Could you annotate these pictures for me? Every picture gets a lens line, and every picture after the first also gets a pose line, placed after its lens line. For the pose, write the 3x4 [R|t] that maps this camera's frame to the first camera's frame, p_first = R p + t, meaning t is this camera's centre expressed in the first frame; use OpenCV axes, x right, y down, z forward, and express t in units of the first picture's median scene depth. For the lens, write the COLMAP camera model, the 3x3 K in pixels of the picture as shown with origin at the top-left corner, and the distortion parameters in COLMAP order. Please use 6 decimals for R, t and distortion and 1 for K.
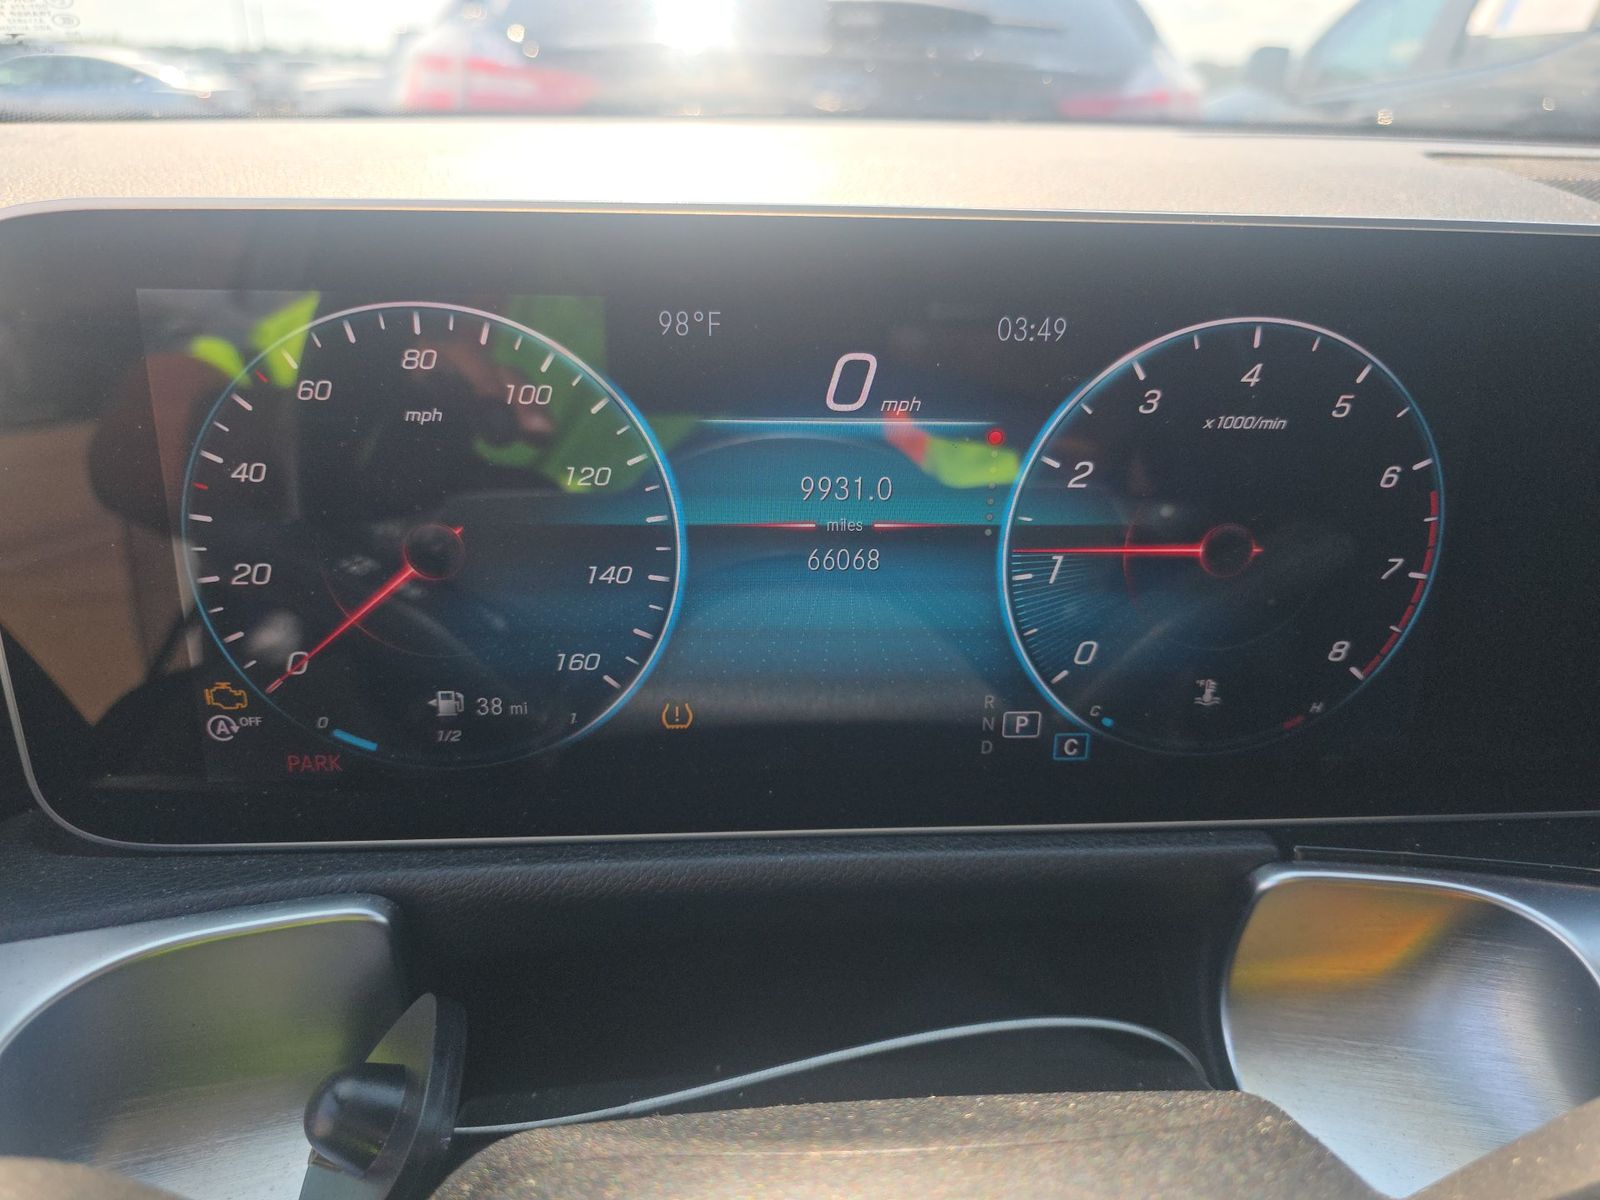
lens RADIAL K [[1068.5, 0, 795.0], [0, 1068.5, 589.4], [0, 0, 1]] dist [-0.012495, -0.002919]
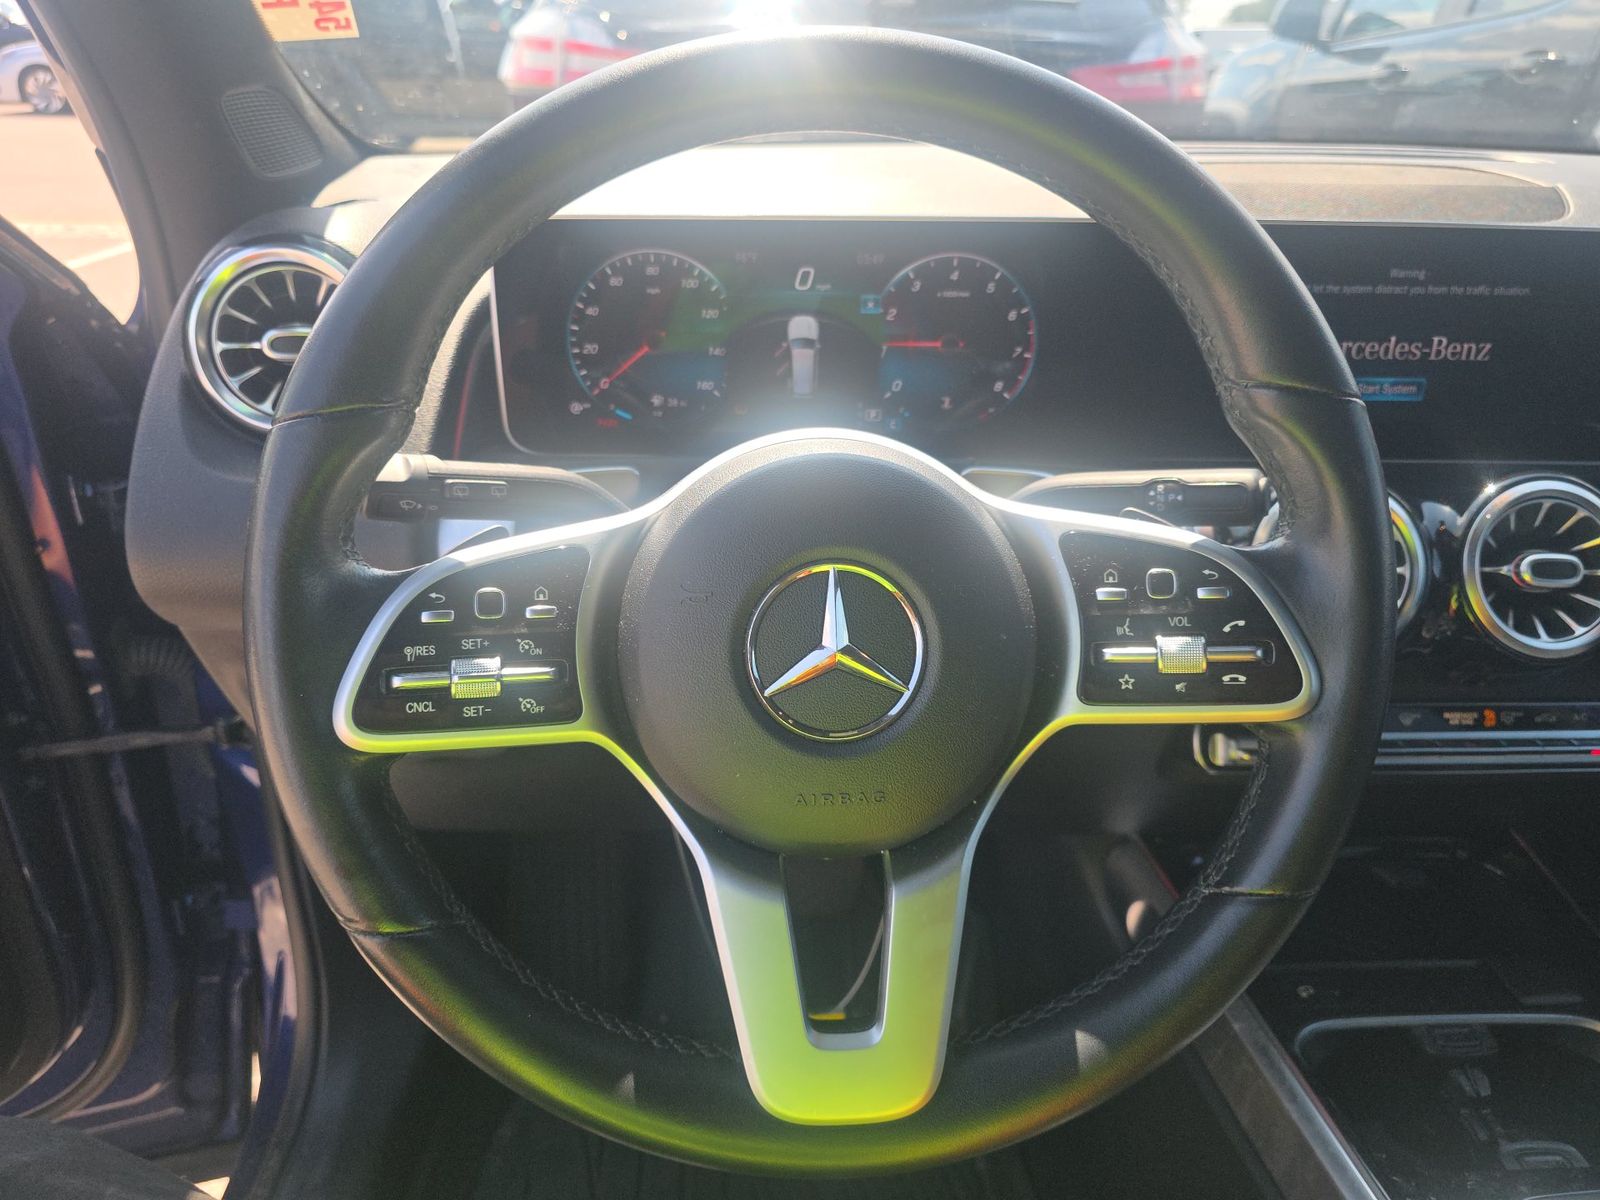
lens RADIAL K [[1068.5, 0, 808.0], [0, 1068.5, 611.1], [0, 0, 1]] dist [-0.012495, -0.002919]
pose [[0.998828, 0.009140, -0.047528, 0.194932], [-0.006083, 0.997927, 0.064072, 0.474017], [0.048015, -0.063708, 0.996813, -1.757312]]
